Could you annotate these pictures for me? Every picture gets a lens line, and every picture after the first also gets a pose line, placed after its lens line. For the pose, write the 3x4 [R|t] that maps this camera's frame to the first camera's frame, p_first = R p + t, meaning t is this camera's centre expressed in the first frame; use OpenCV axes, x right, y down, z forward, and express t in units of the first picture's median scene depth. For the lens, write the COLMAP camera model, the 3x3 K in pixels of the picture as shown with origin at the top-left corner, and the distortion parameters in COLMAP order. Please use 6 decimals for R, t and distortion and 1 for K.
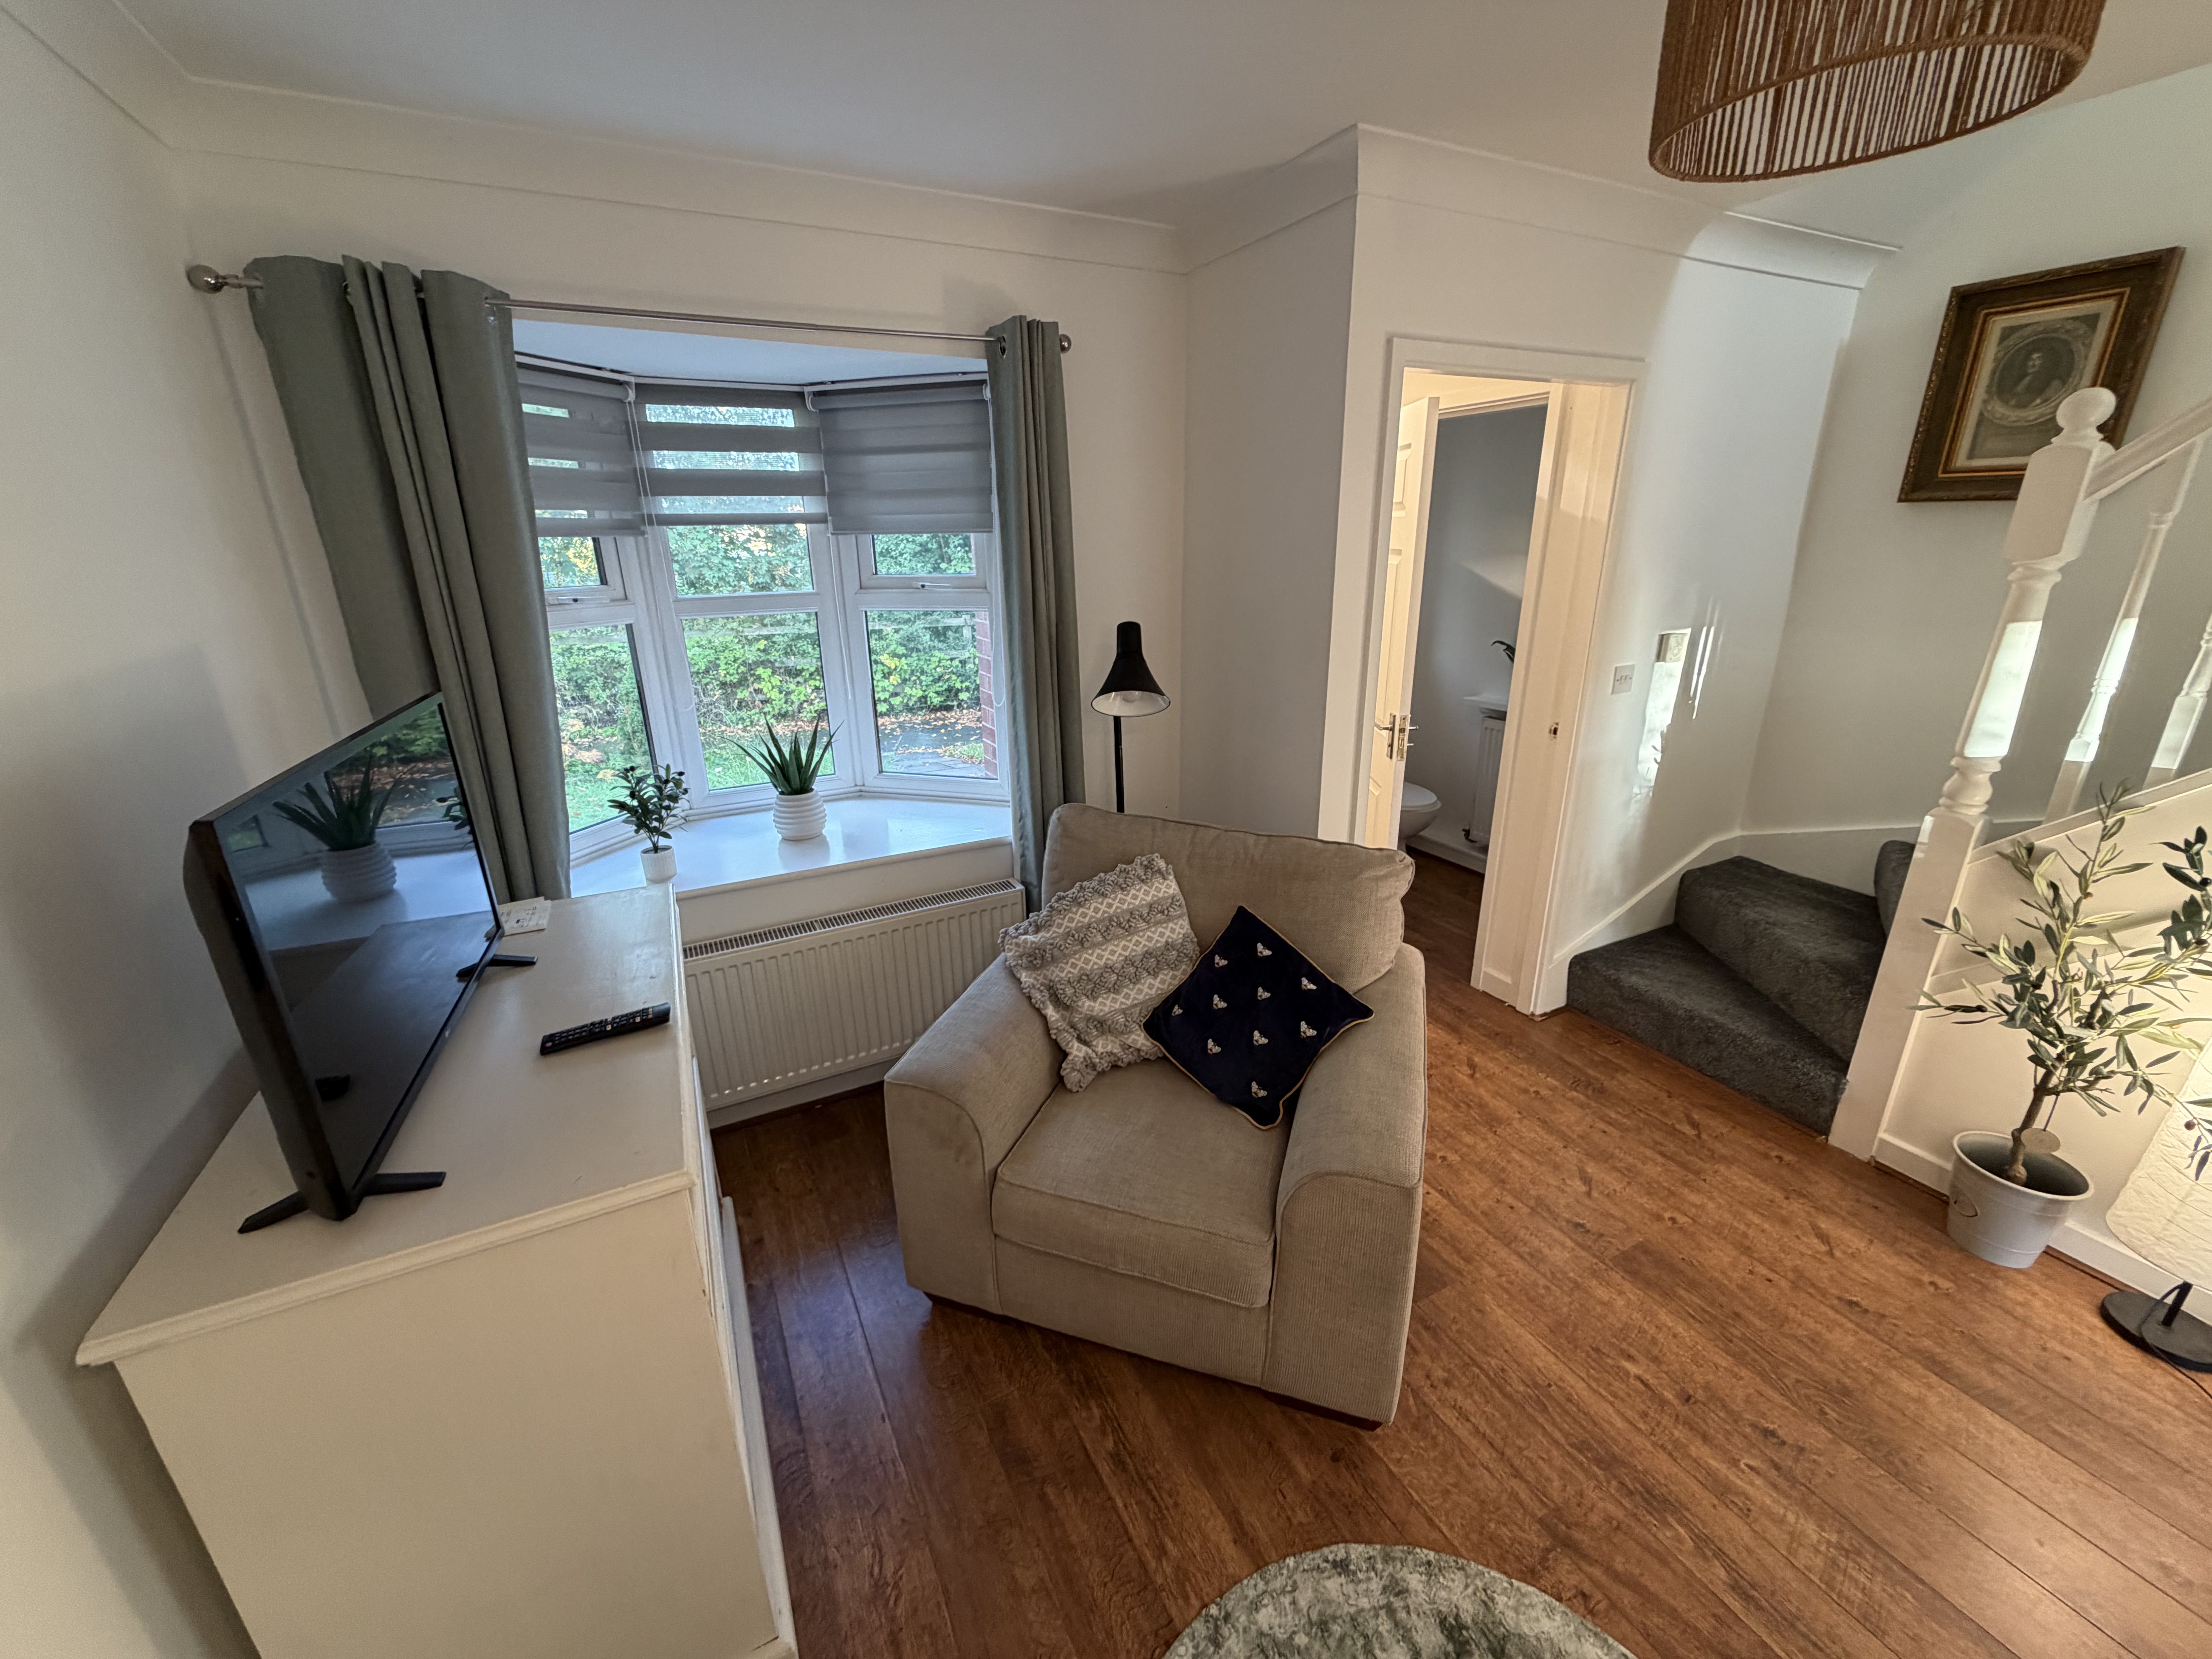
lens RADIAL K [[884.1, 0, 1106.0], [0, 884.1, 829.5], [0, 0, 1]] dist [0.001598, 0.000259]
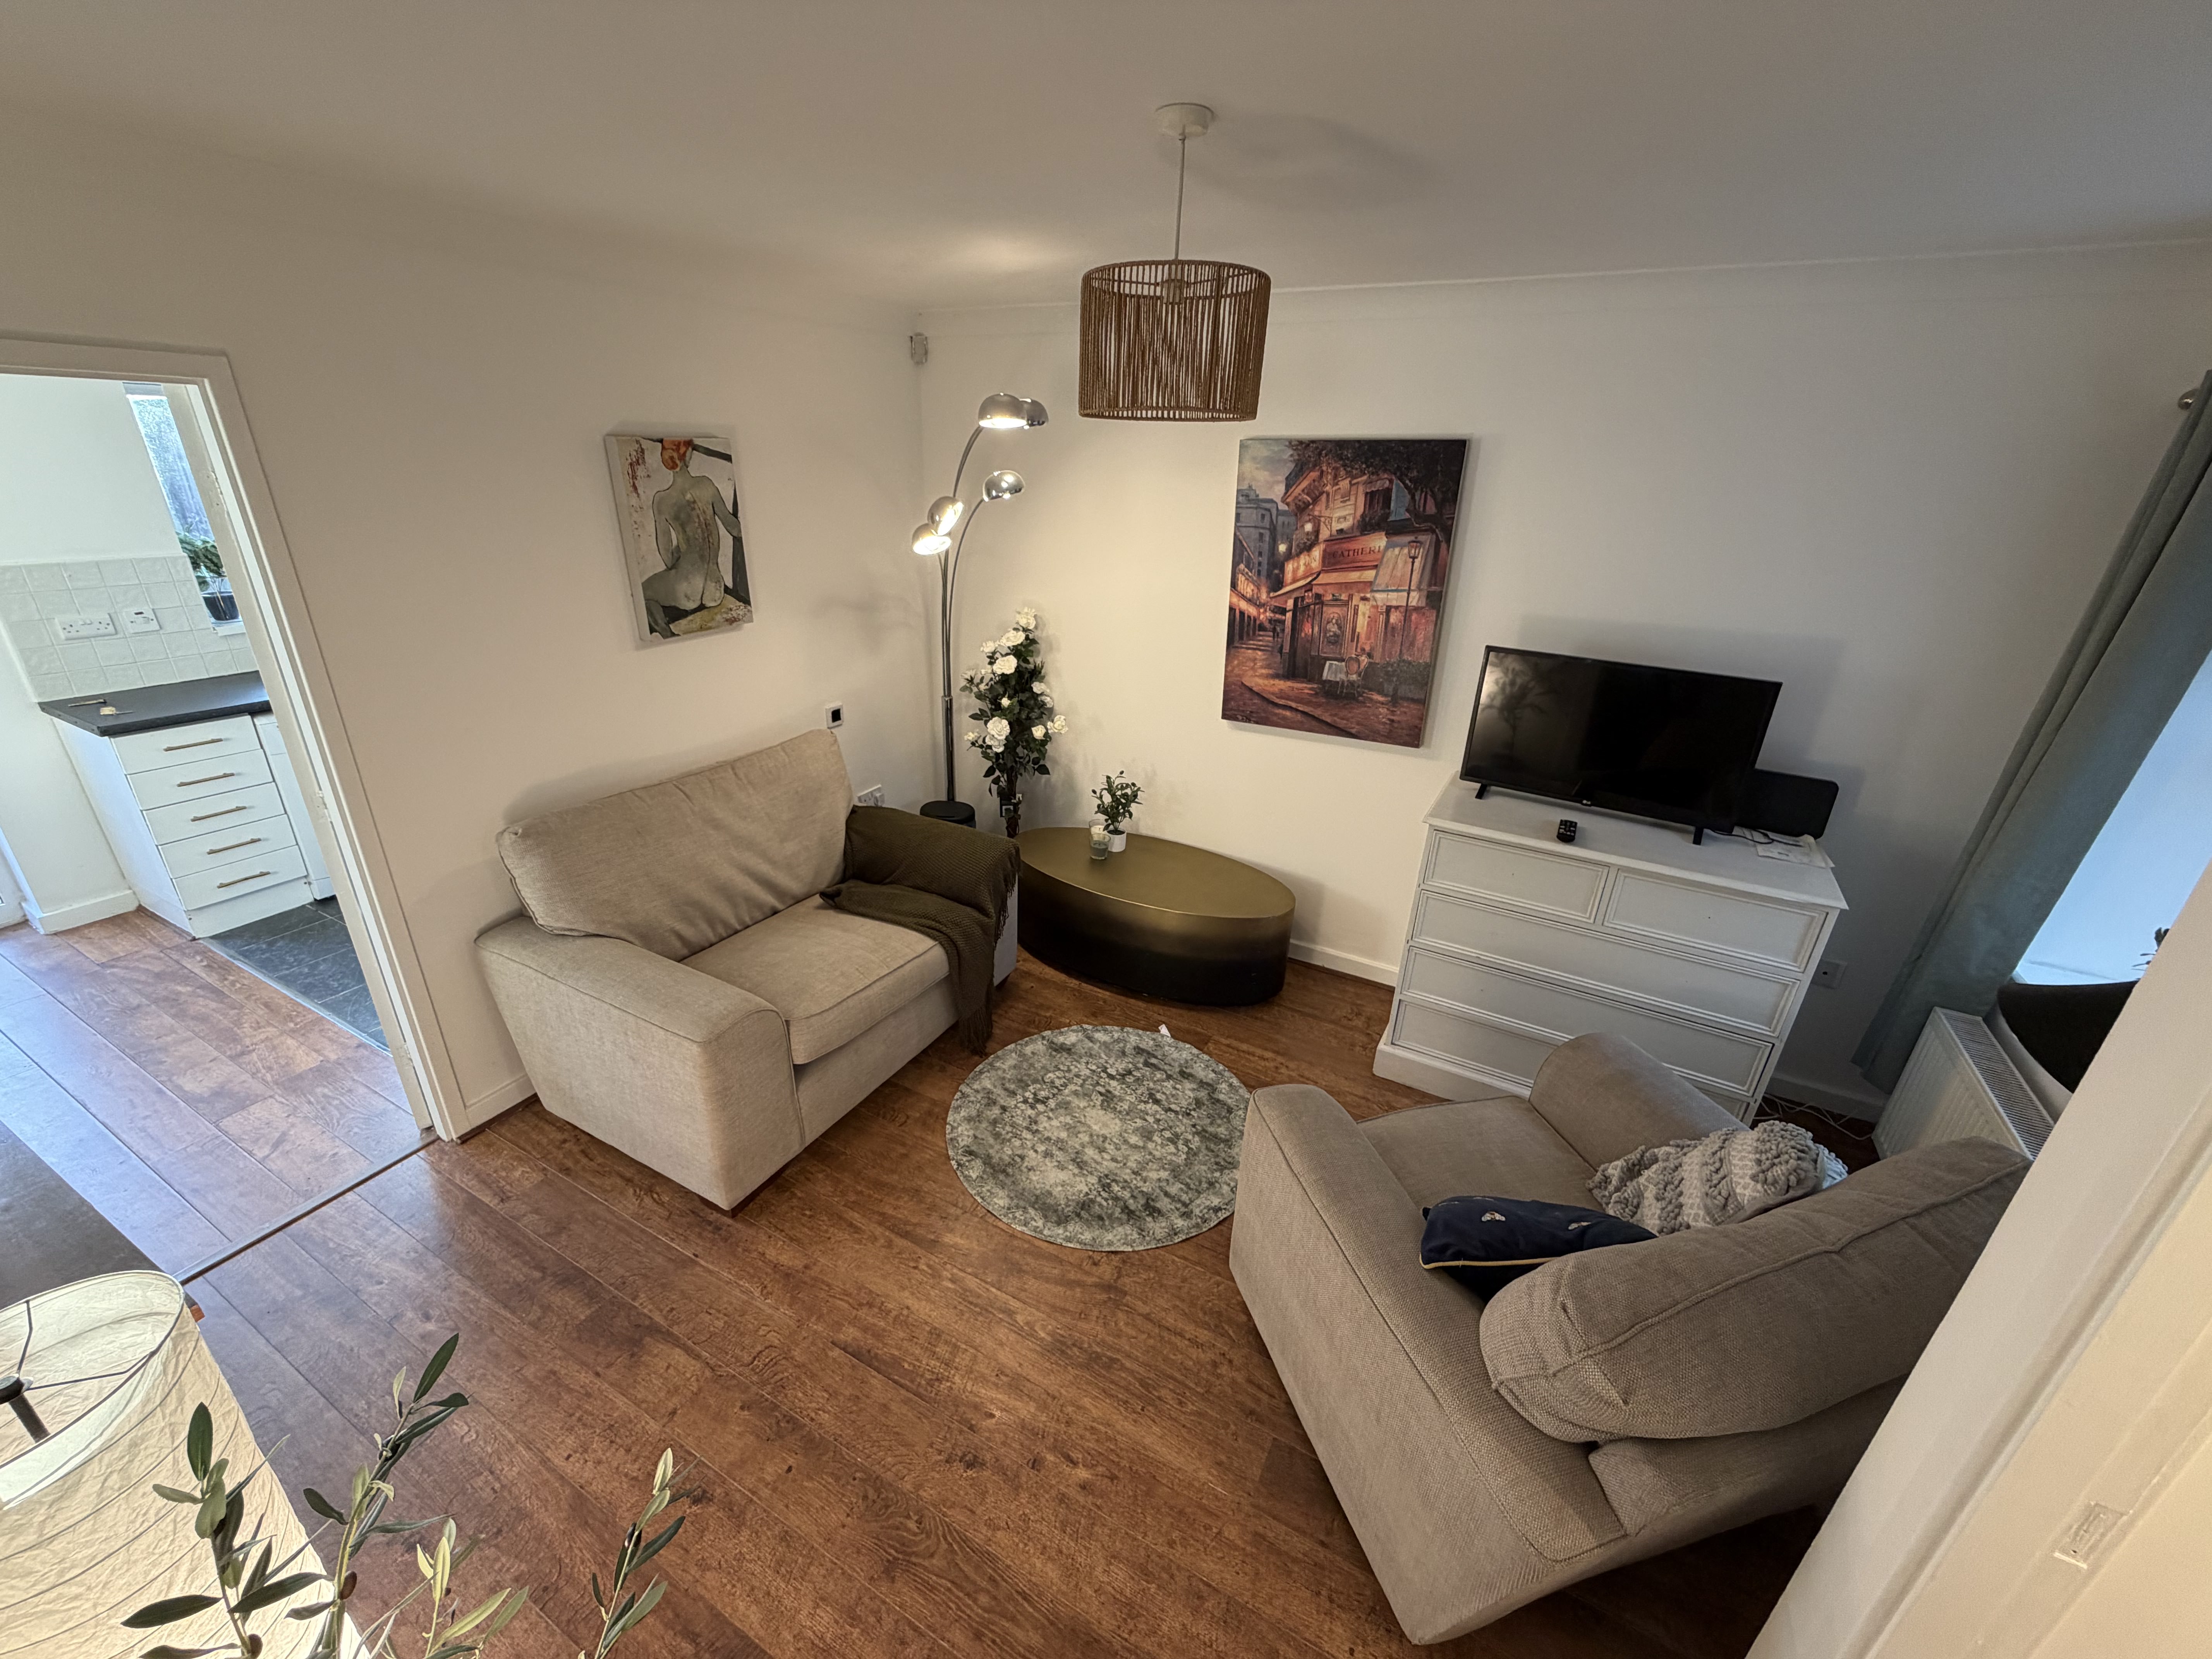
lens RADIAL K [[884.1, 0, 1106.0], [0, 884.1, 829.5], [0, 0, 1]] dist [0.001598, 0.000259]
pose [[-0.822351, 0.219610, -0.524891, 0.969476], [-0.194692, 0.758216, 0.622257, -0.594780], [0.534634, 0.613906, -0.580763, 1.188014]]
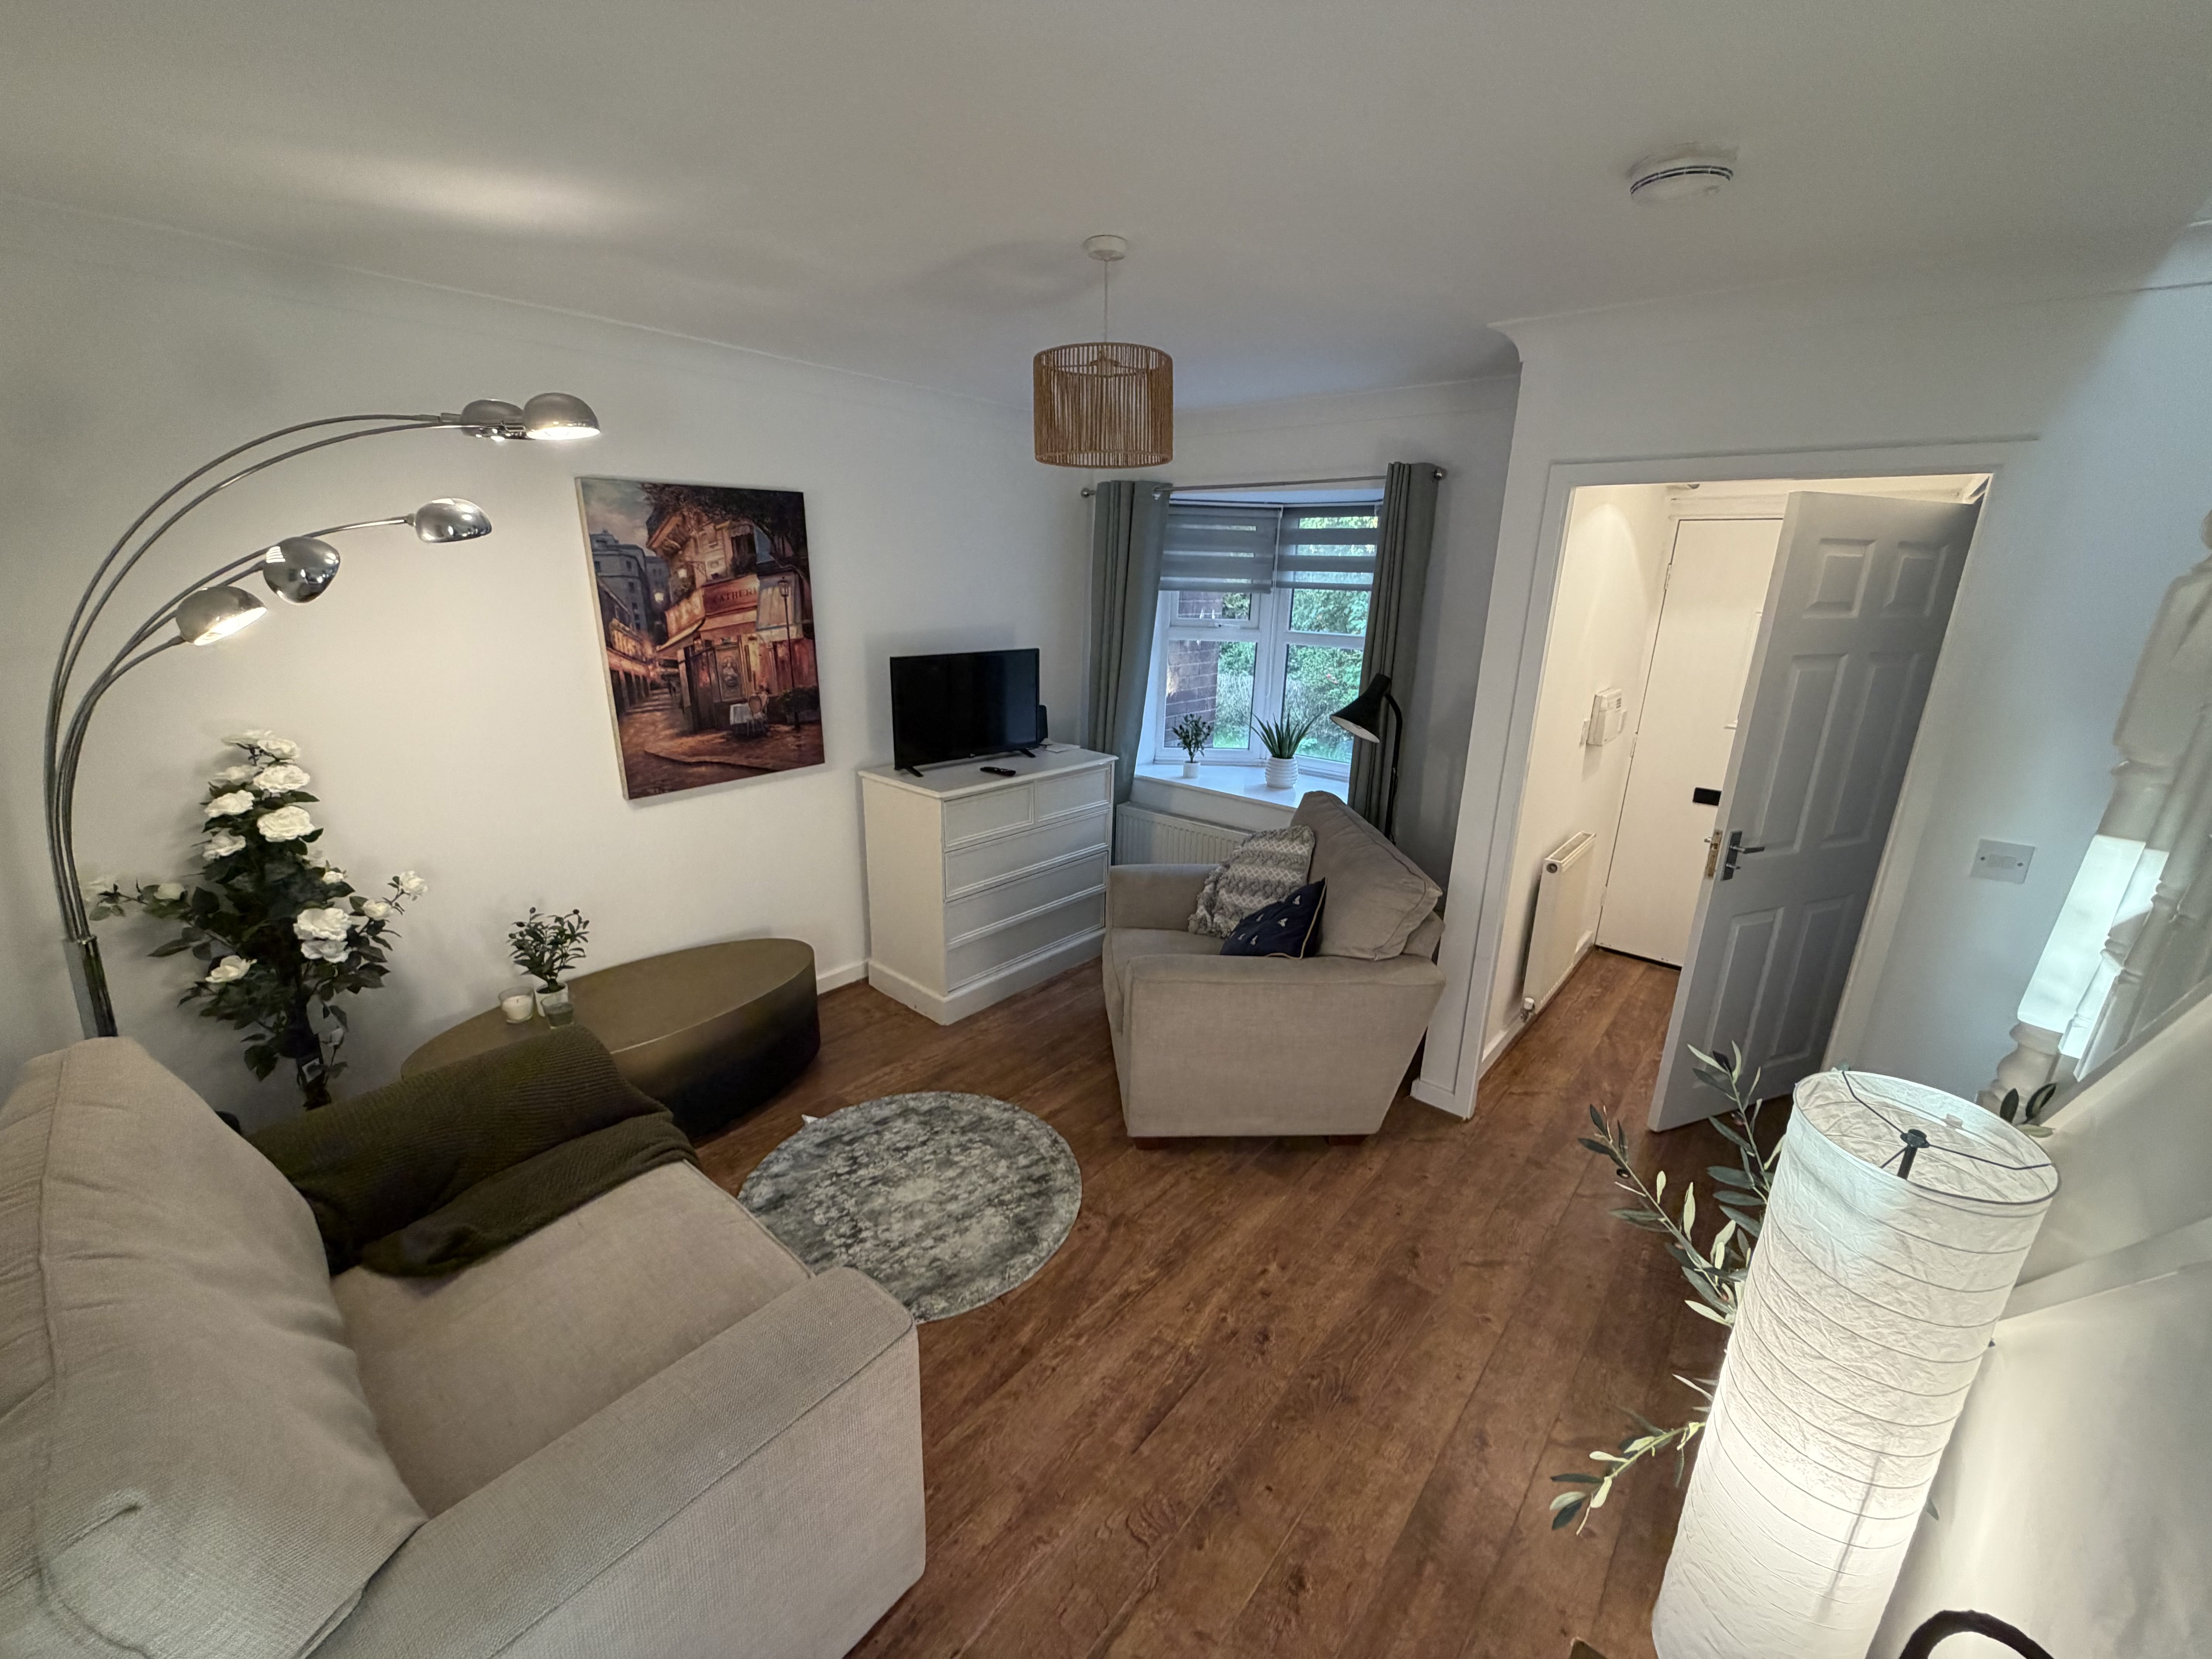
lens RADIAL K [[874.6, 0, 1092.1], [0, 874.6, 829.0], [0, 0, 1]] dist [-0.000584, 0.000034]
pose [[0.379183, 0.290614, -0.878501, 1.476723], [-0.325833, 0.930528, 0.167187, -0.117870], [0.866056, 0.222850, 0.447531, 0.059995]]
